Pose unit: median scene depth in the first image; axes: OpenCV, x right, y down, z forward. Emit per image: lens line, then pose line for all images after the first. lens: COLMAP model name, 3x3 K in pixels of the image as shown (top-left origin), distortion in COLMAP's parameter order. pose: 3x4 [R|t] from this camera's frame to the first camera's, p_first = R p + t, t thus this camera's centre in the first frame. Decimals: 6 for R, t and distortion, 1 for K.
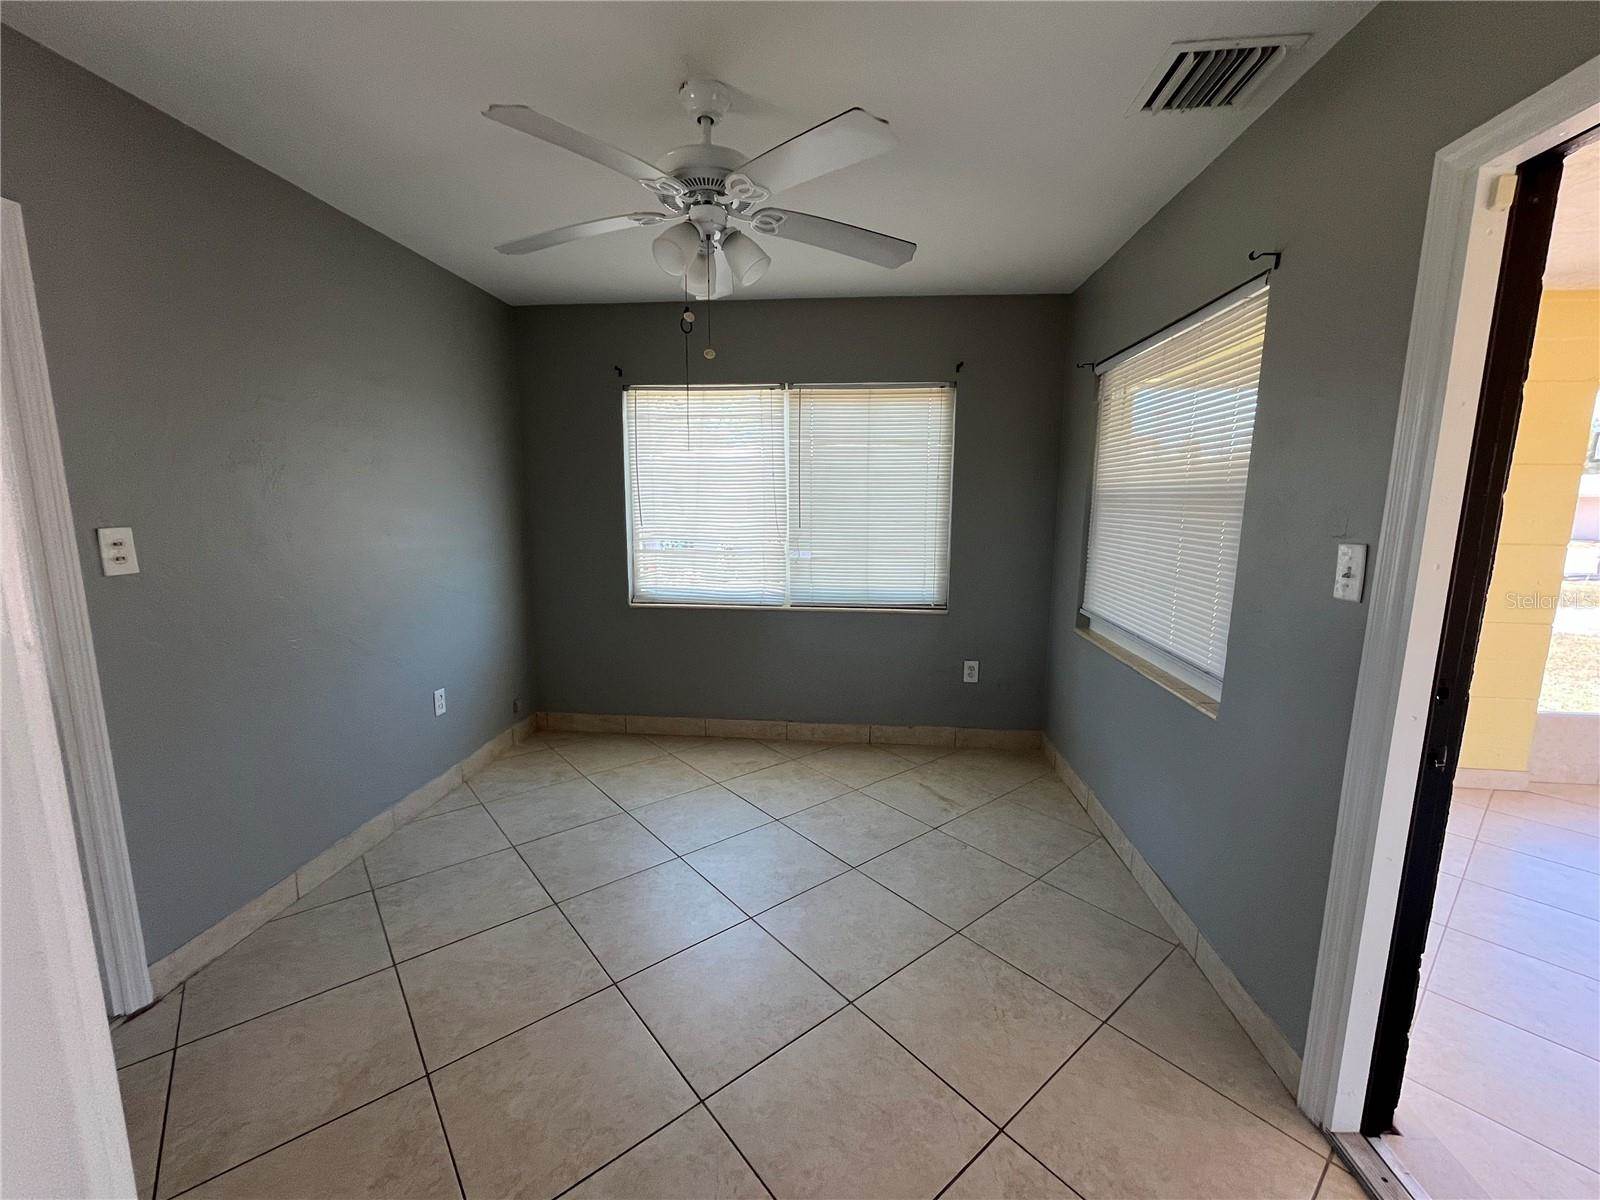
lens RADIAL K [[655.5, 0, 796.8], [0, 655.5, 603.1], [0, 0, 1]] dist [-0.003412, 0.000571]
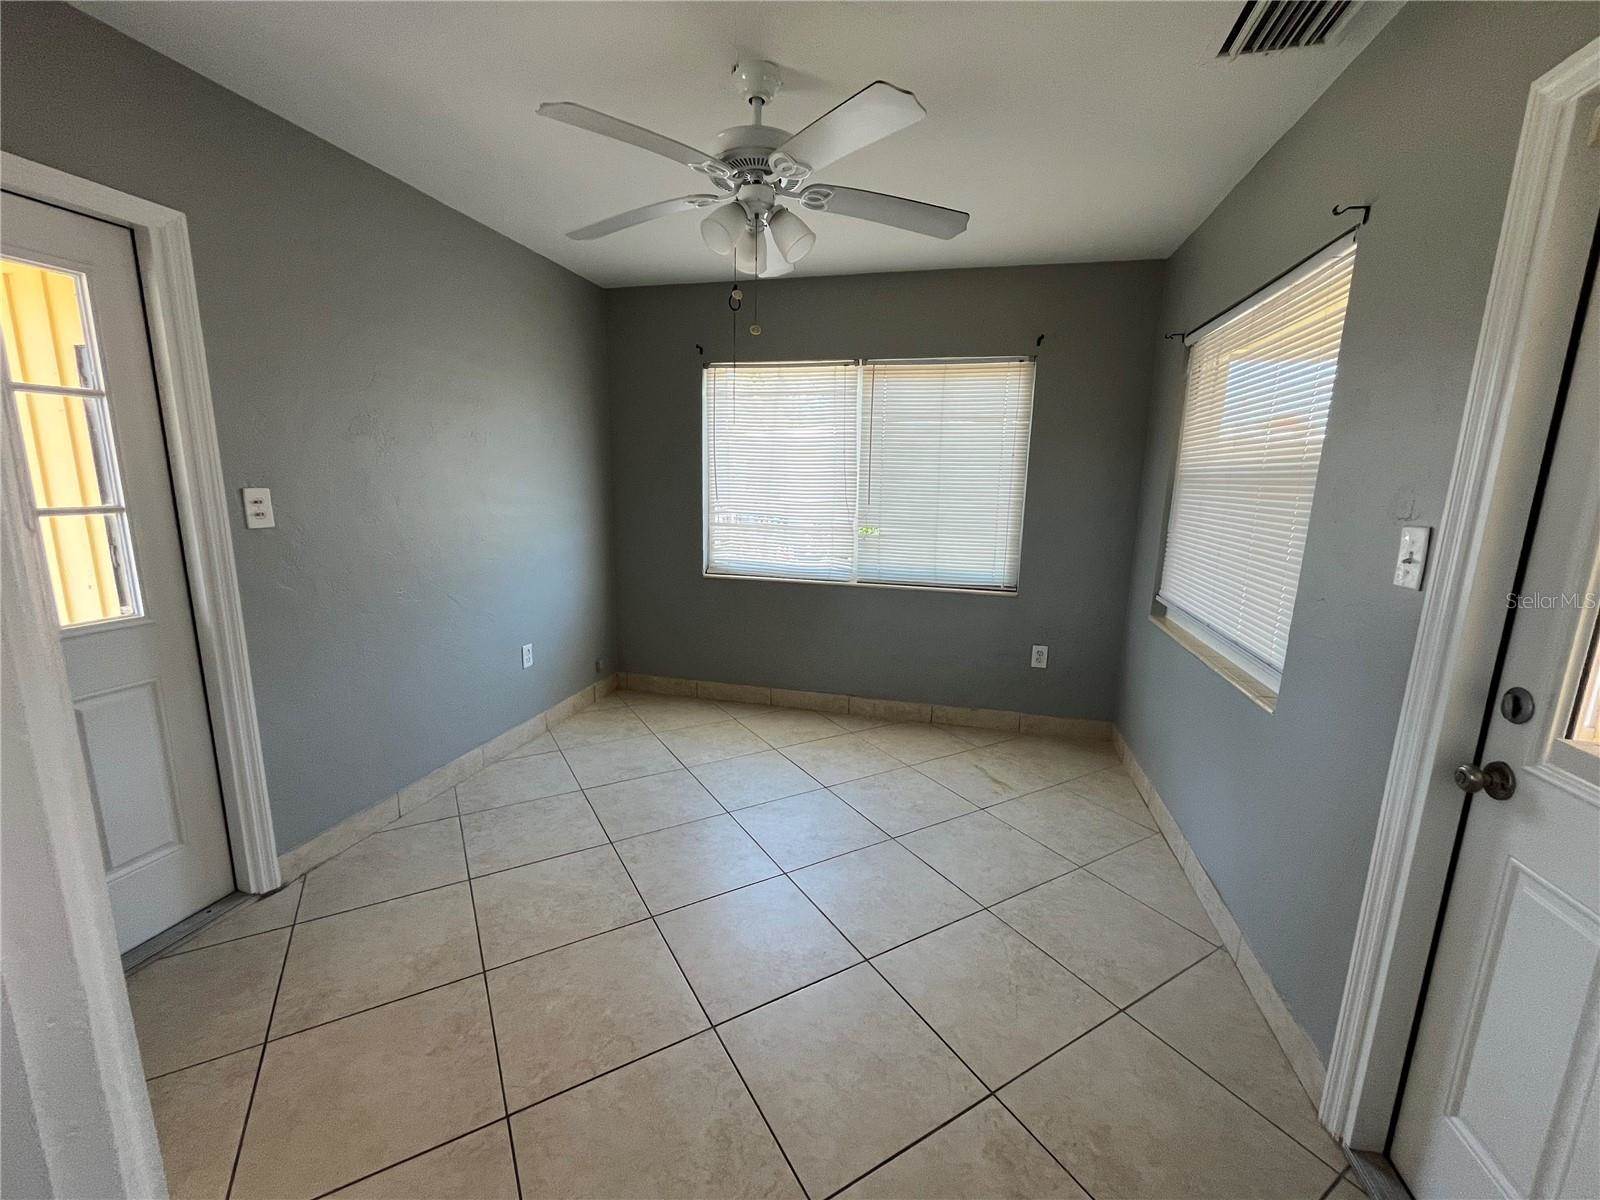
lens RADIAL K [[656.1, 0, 797.1], [0, 656.1, 603.7], [0, 0, 1]] dist [-0.003616, 0.000170]
pose [[0.987857, 0.043384, -0.149185, 0.094432], [-0.038882, 0.998700, 0.032969, 0.014391], [0.150421, -0.026768, 0.988260, -0.026345]]
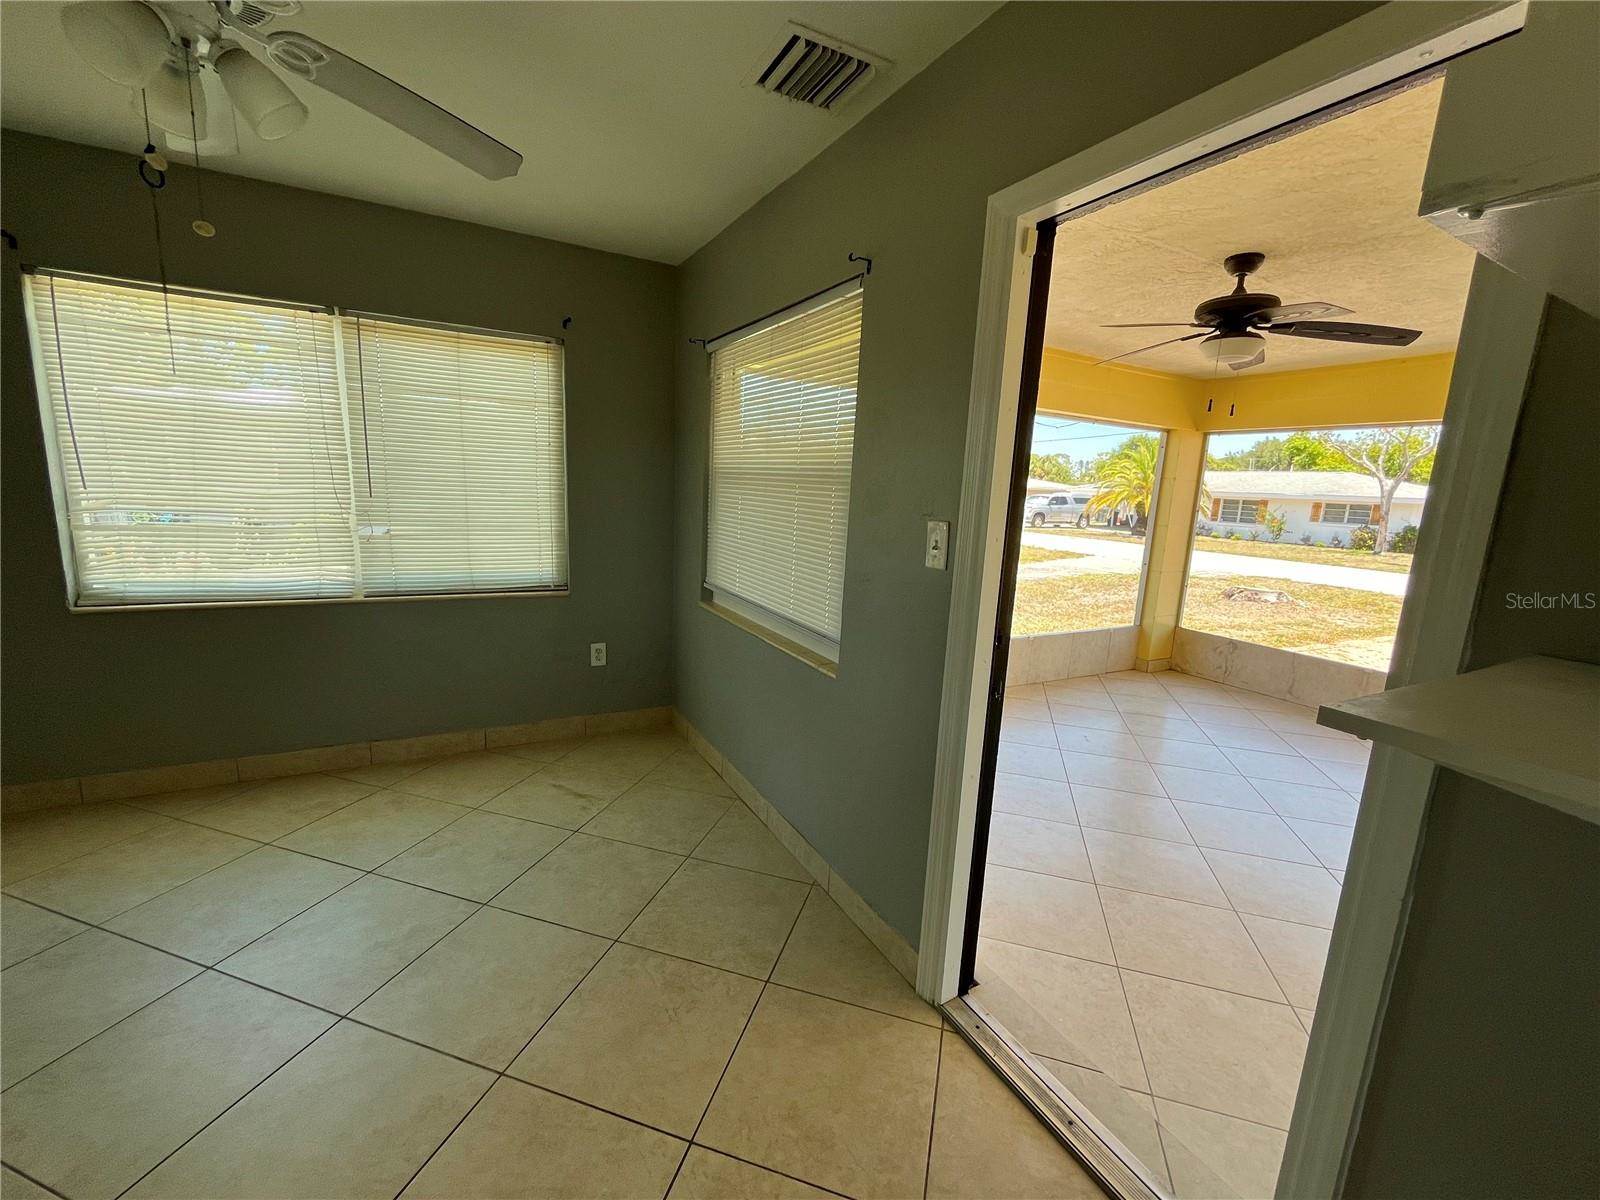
lens RADIAL K [[655.5, 0, 796.8], [0, 655.5, 603.1], [0, 0, 1]] dist [-0.003412, 0.000571]
pose [[0.831581, -0.066872, 0.551362, -0.021614], [0.045316, 0.997585, 0.052645, -0.011112], [-0.553551, -0.018793, 0.832603, 0.102924]]
